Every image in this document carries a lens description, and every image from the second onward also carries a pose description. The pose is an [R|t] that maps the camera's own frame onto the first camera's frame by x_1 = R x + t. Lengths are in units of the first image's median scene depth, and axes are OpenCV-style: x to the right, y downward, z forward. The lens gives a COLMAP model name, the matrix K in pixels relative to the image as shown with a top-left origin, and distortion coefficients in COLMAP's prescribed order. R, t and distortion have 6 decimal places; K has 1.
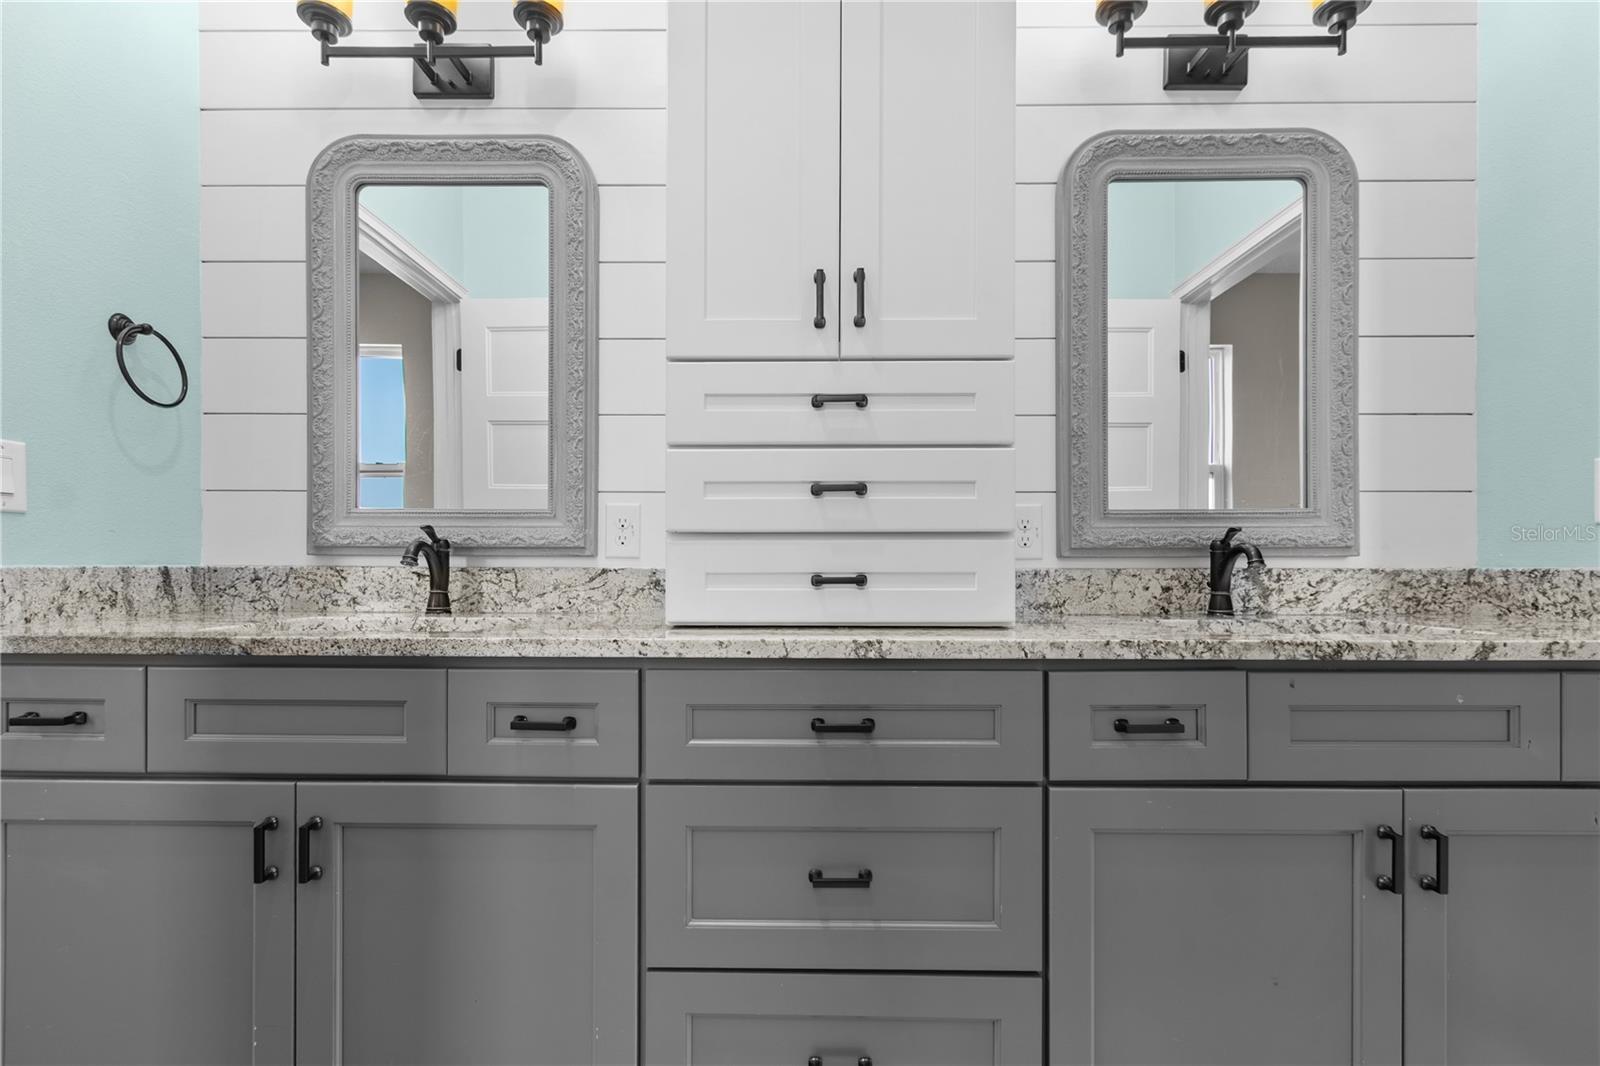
lens RADIAL K [[732.8, 0, 798.9], [0, 732.8, 568.0], [0, 0, 1]] dist [-0.002290, -0.000324]
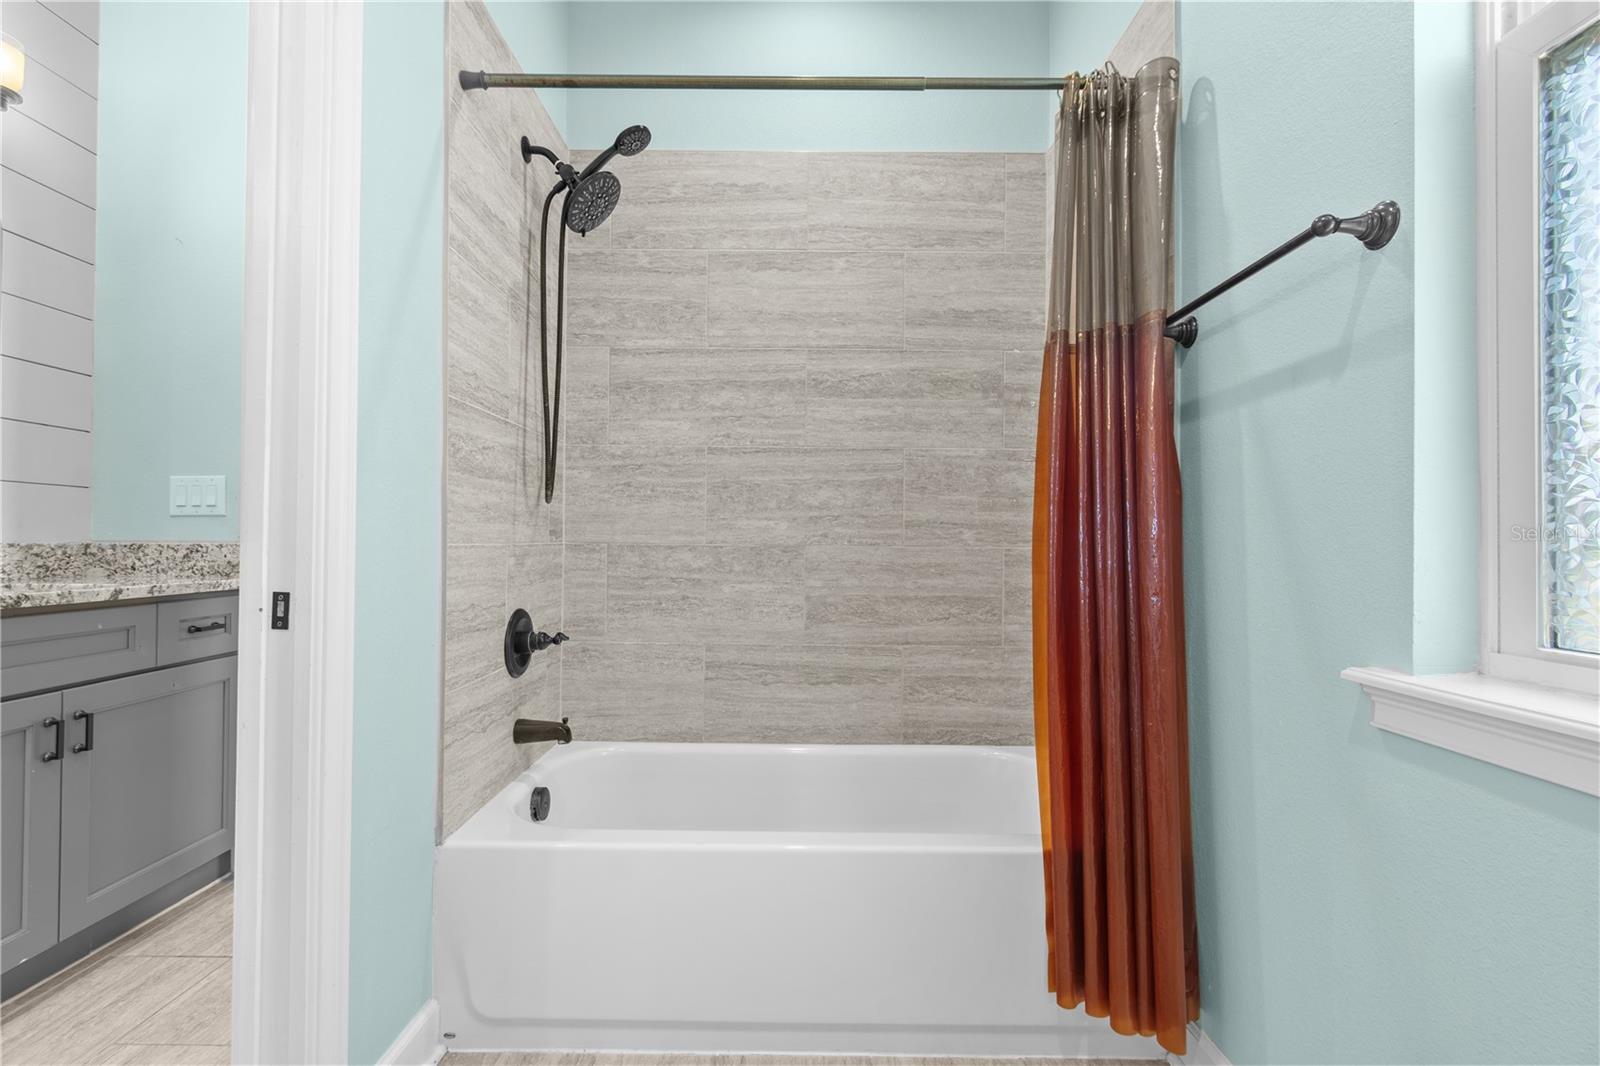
lens RADIAL K [[732.8, 0, 803.0], [0, 732.8, 537.1], [0, 0, 1]] dist [-0.002290, -0.000324]
pose [[0.002682, 0.008381, 0.999961, -0.546321], [-0.001821, 0.999963, -0.008376, -0.001908], [-0.999995, -0.001799, 0.002698, -0.424948]]
